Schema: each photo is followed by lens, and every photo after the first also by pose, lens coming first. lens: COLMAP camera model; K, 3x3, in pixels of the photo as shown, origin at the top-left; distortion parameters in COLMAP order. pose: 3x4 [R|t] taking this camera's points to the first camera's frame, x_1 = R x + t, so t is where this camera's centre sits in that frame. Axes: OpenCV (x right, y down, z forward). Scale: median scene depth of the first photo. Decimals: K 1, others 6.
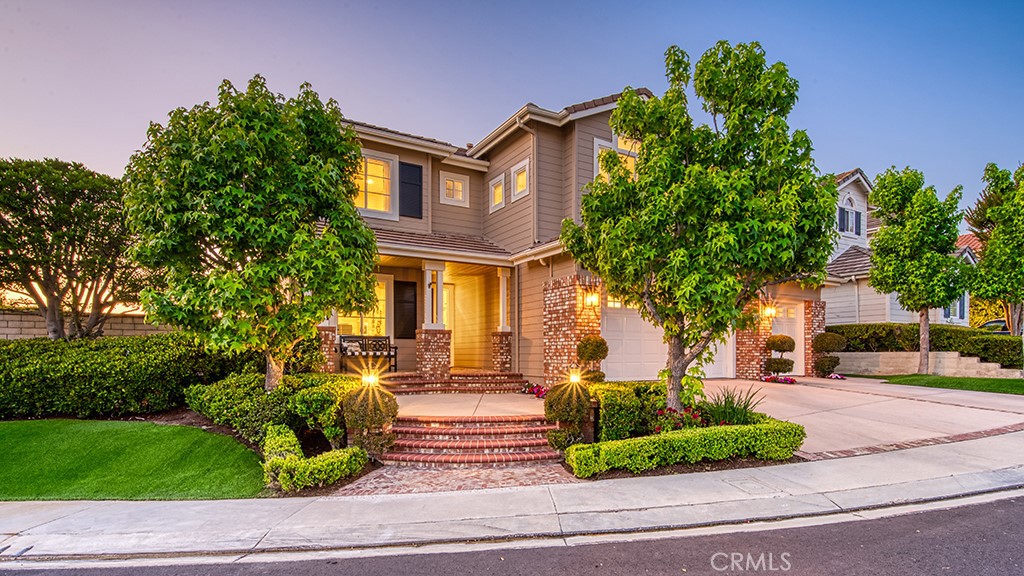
lens RADIAL K [[519.4, 0, 512.5], [0, 519.4, 325.0], [0, 0, 1]] dist [0.004285, 0.000608]
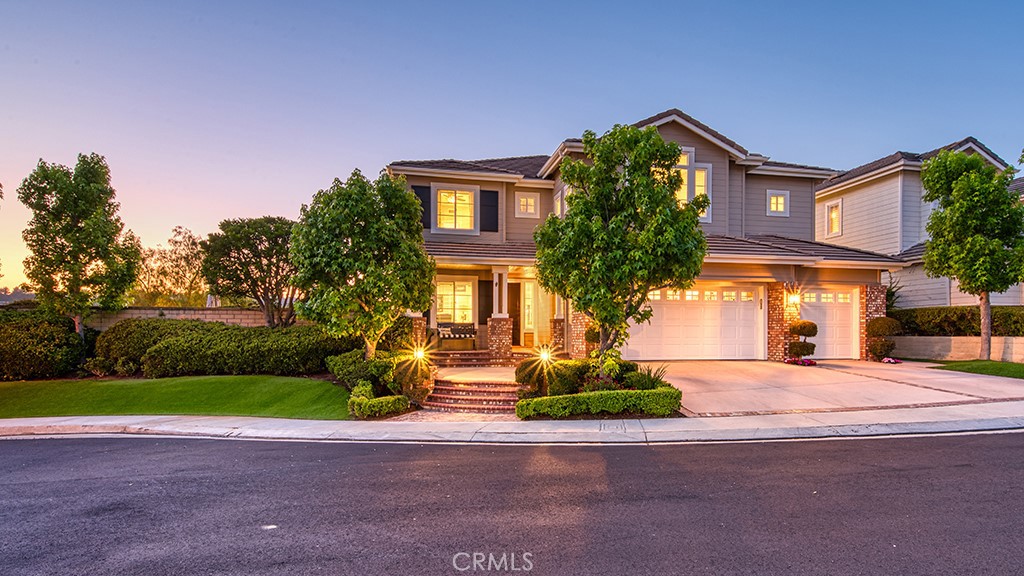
lens RADIAL K [[532.5, 0, 512.0], [0, 532.5, 288.0], [0, 0, 1]] dist [0.004878, 0.000561]
pose [[0.943476, -0.025576, -0.330453, 0.450665], [0.015718, 0.999349, -0.032468, -0.031945], [0.331068, 0.025439, 0.943264, -0.363912]]
